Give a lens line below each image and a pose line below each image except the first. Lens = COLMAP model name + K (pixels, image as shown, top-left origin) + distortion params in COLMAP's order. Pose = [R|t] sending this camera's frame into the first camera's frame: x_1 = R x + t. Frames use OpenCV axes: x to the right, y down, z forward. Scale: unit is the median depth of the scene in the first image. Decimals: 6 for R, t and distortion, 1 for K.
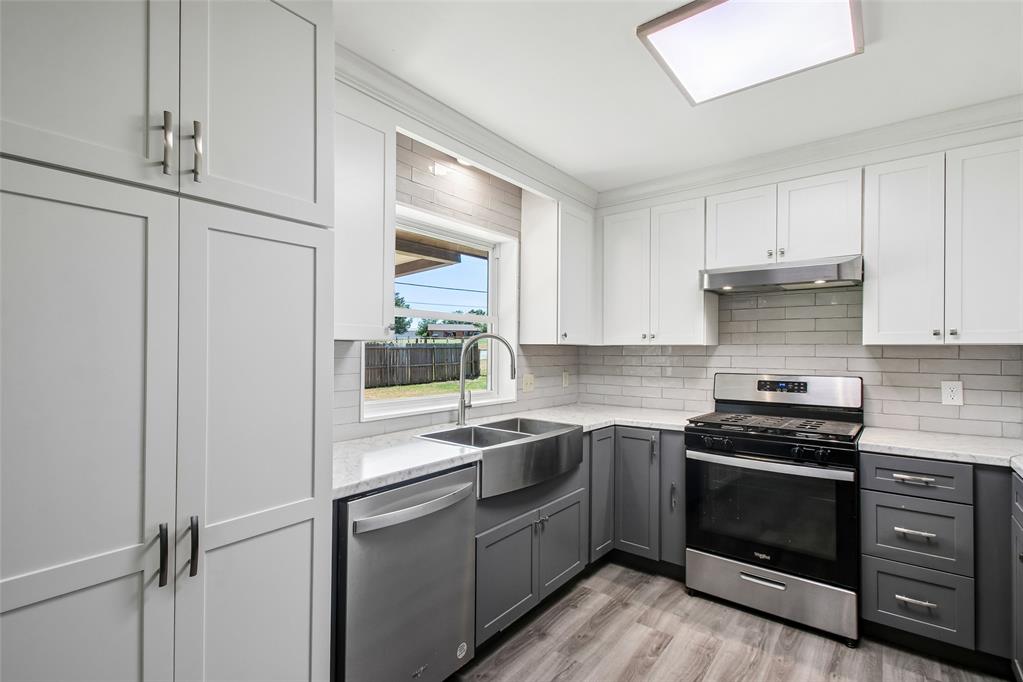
lens RADIAL K [[470.3, 0, 507.3], [0, 470.3, 345.8], [0, 0, 1]] dist [0.020752, -0.009590]
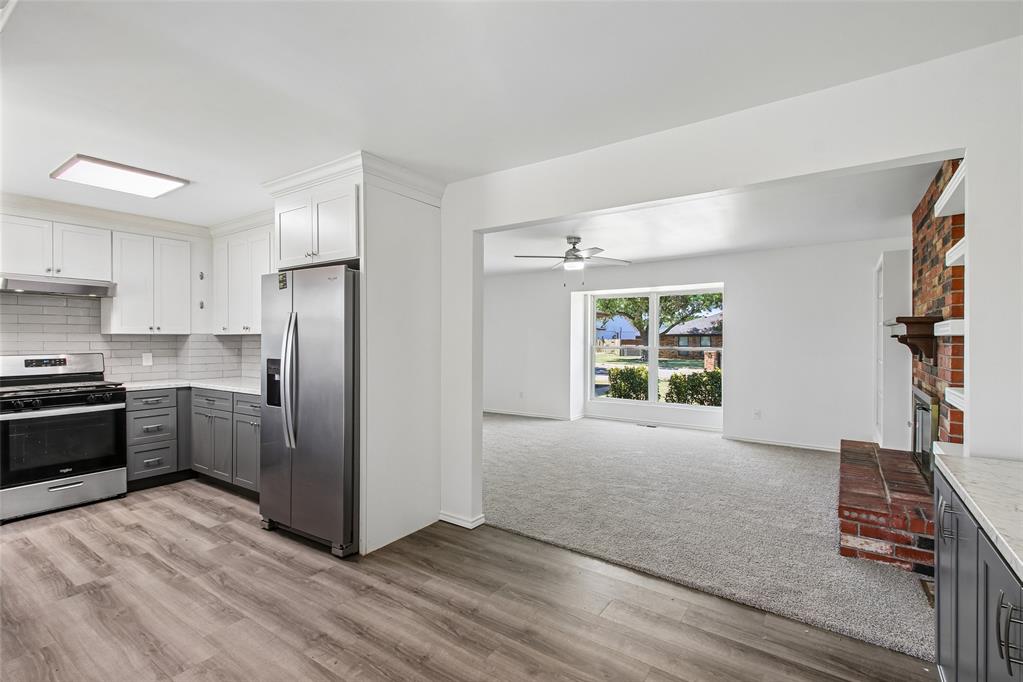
lens RADIAL K [[470.3, 0, 509.7], [0, 470.3, 339.1], [0, 0, 1]] dist [0.020752, -0.009590]
pose [[-0.071560, -0.005636, 0.997420, -1.039700], [-0.006600, 0.999965, 0.005177, -0.001357], [-0.997414, -0.006212, -0.071594, -0.307097]]
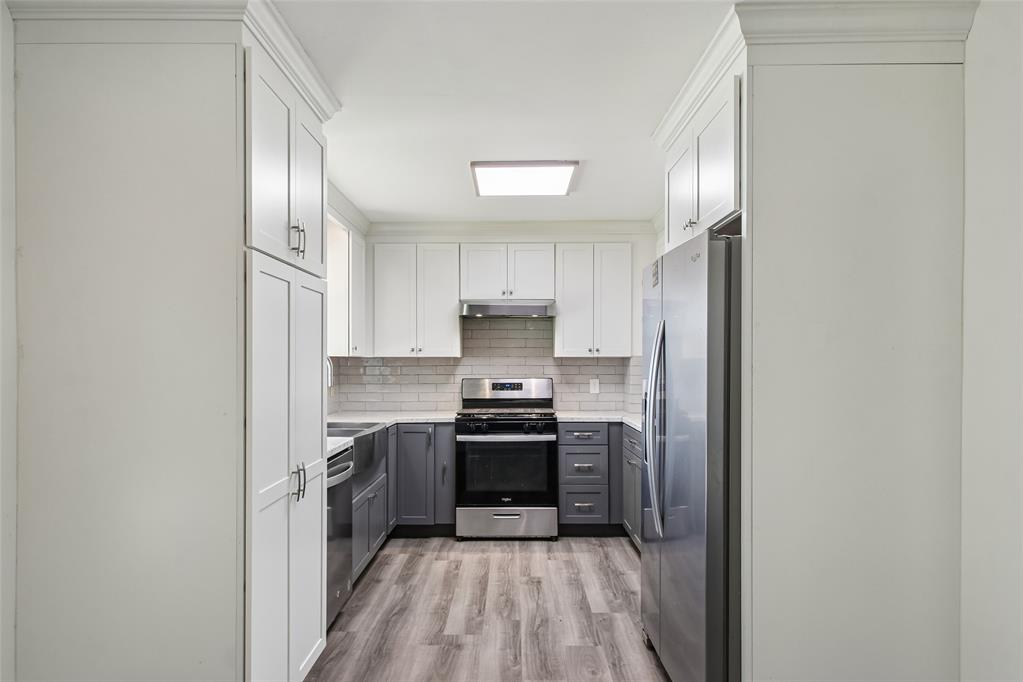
lens RADIAL K [[606.1, 0, 504.4], [0, 606.1, 364.4], [0, 0, 1]] dist [0.002160, 0.000016]
pose [[0.789298, -0.007821, 0.613961, -0.590816], [0.000362, 0.999925, 0.012273, -0.002312], [-0.614011, -0.009465, 0.789241, -0.459561]]
